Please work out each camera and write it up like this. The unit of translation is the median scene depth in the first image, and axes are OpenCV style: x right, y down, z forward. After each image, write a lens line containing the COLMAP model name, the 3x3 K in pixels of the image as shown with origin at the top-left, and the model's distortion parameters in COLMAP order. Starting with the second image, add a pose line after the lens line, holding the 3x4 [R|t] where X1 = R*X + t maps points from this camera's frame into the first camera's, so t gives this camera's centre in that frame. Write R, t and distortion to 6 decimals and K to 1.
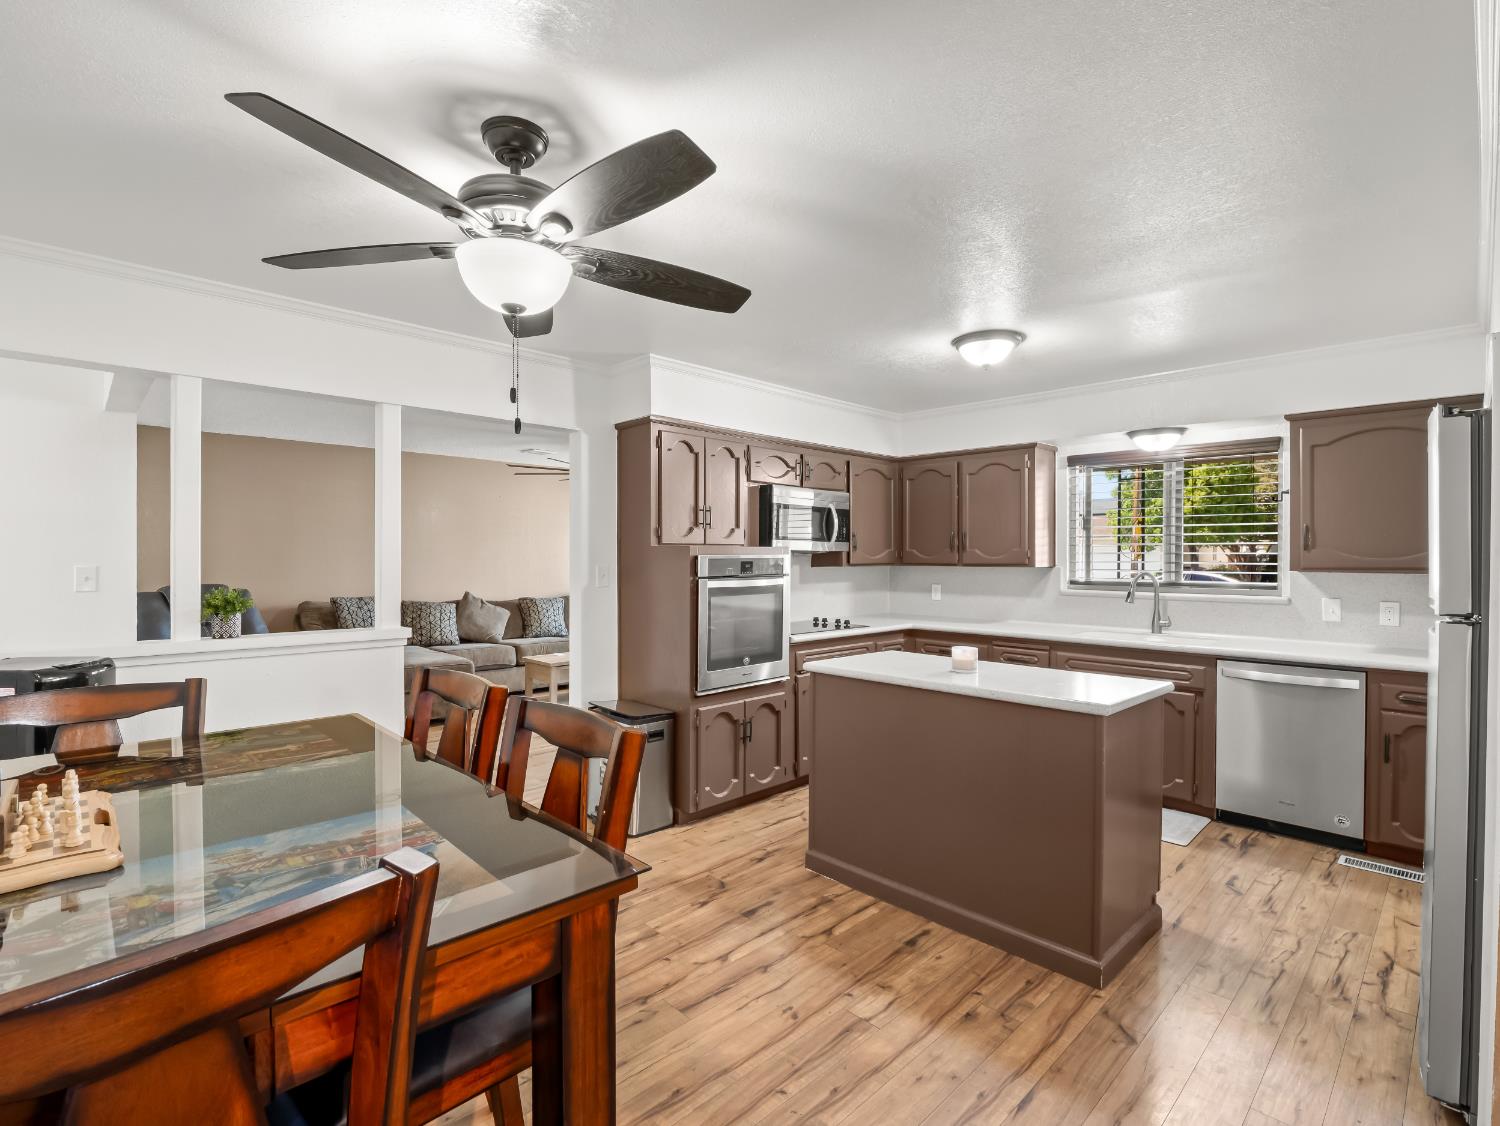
lens RADIAL K [[718.8, 0, 748.2], [0, 718.8, 558.8], [0, 0, 1]] dist [-0.008506, -0.004573]
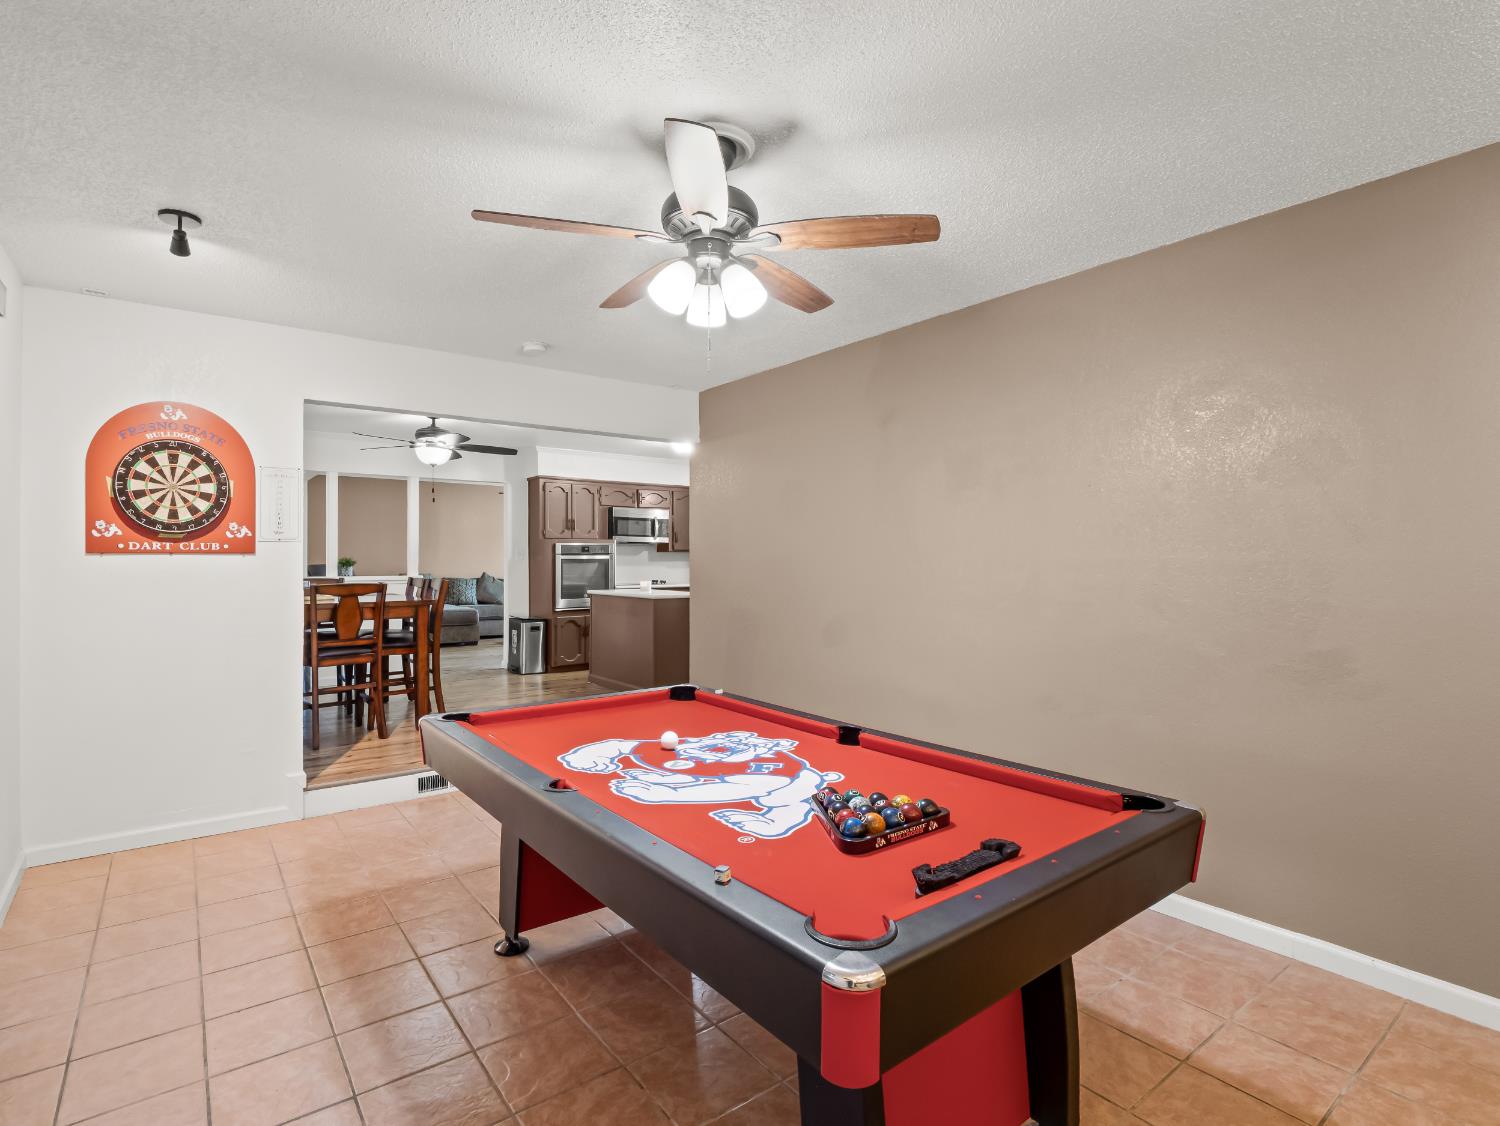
lens RADIAL K [[745.6, 0, 745.9], [0, 745.6, 558.9], [0, 0, 1]] dist [-0.004910, -0.000241]
pose [[0.993083, -0.002587, -0.117388, 0.615947], [0.002073, 0.999988, -0.004499, 0.043289], [0.117398, 0.004224, 0.993076, -0.912778]]
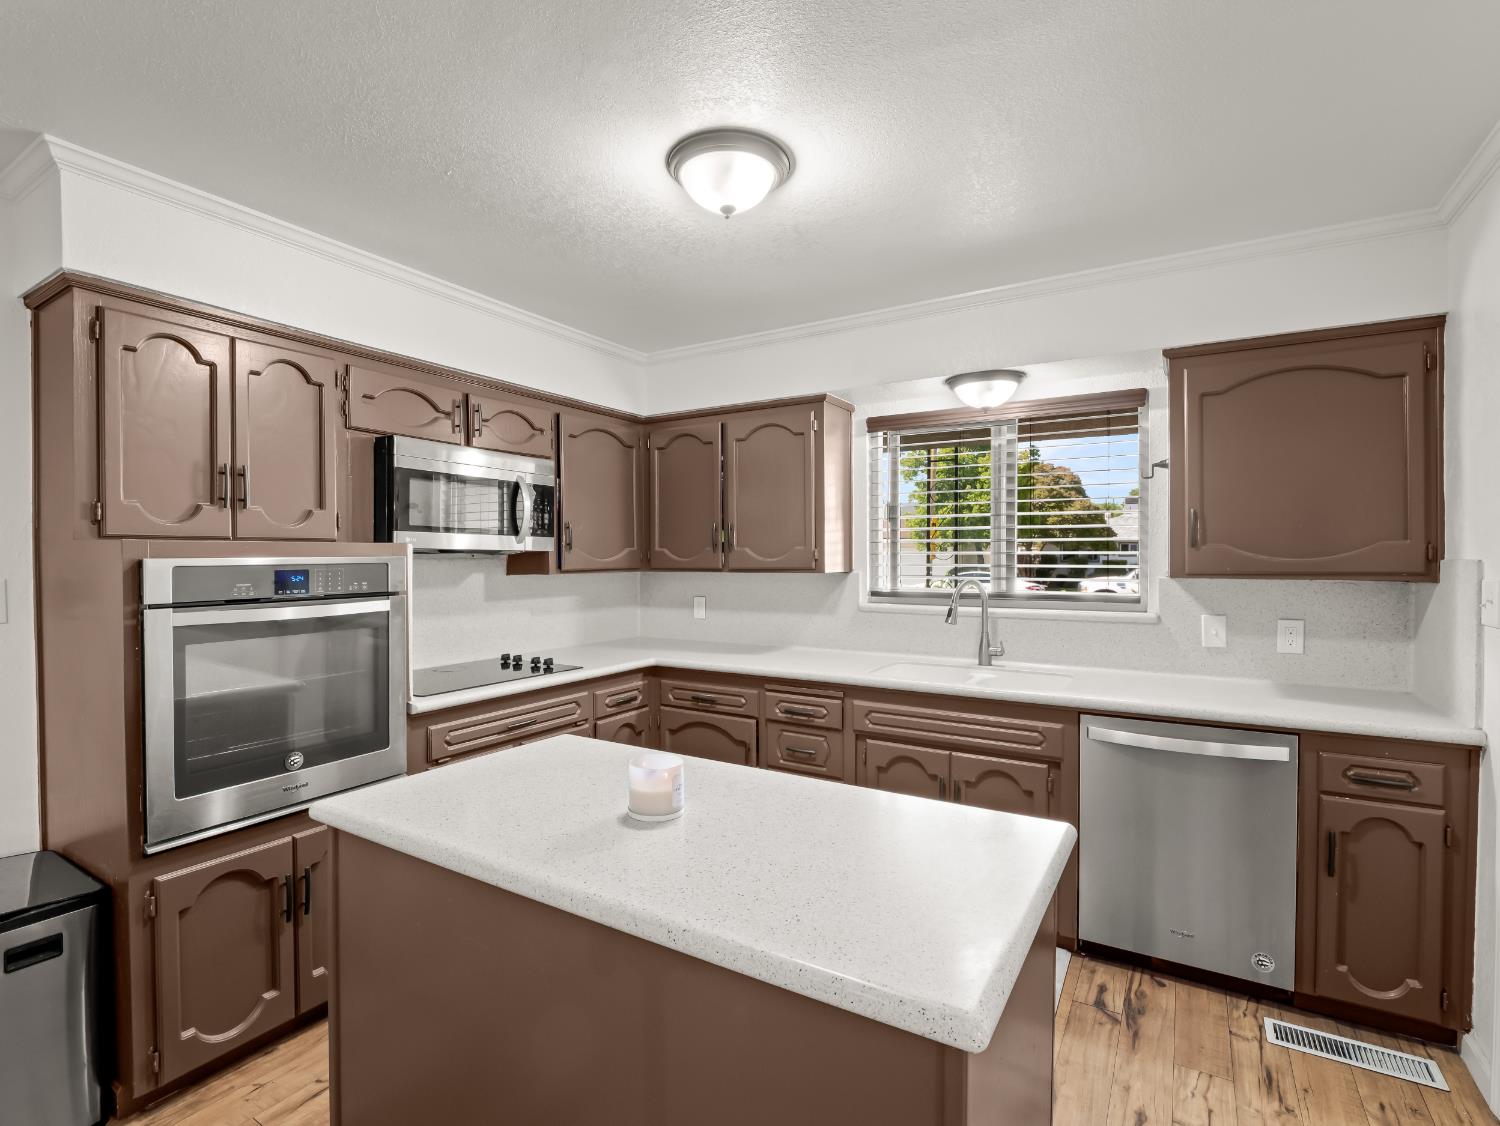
lens RADIAL K [[718.8, 0, 746.5], [0, 718.8, 562.5], [0, 0, 1]] dist [-0.008506, -0.004573]
pose [[0.968929, -0.005832, 0.247272, 0.167490], [0.005127, 0.999981, 0.003494, -0.001812], [-0.247287, -0.002118, 0.968940, 0.373716]]
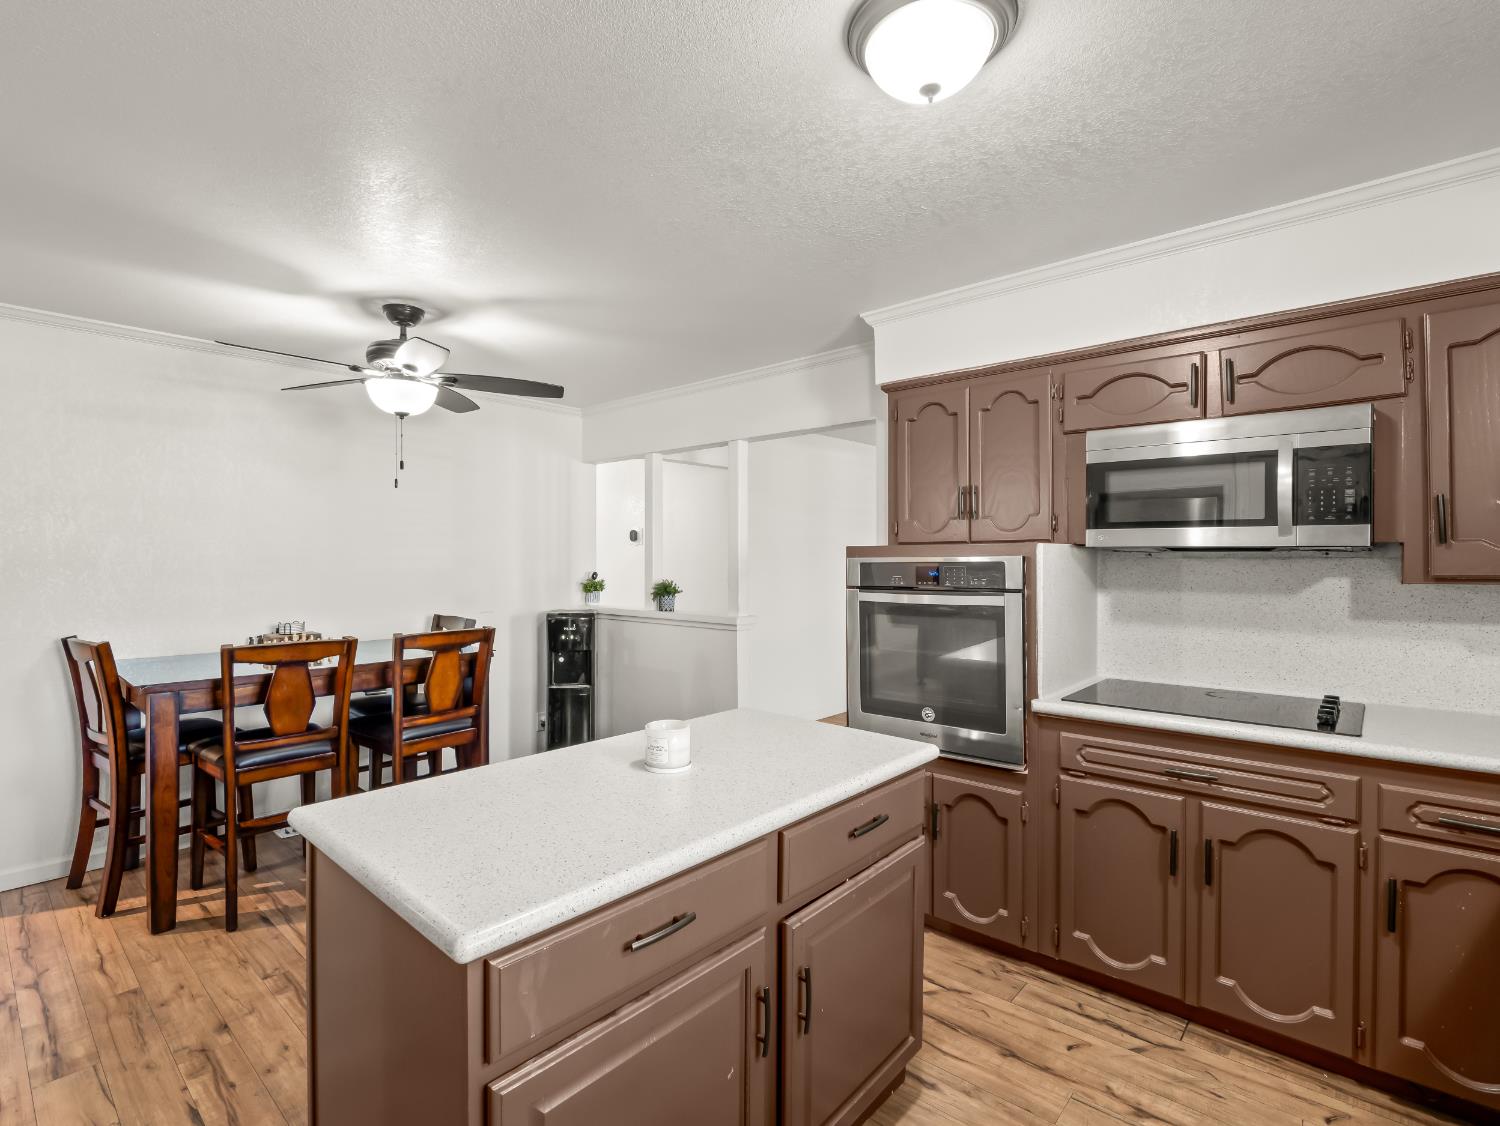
lens RADIAL K [[718.8, 0, 765.5], [0, 718.8, 562.2], [0, 0, 1]] dist [-0.008506, -0.004573]
pose [[0.075585, 0.012766, -0.997058, 0.586365], [0.002216, 0.999913, 0.012971, -0.008864], [0.997137, -0.003190, 0.075550, 0.710149]]
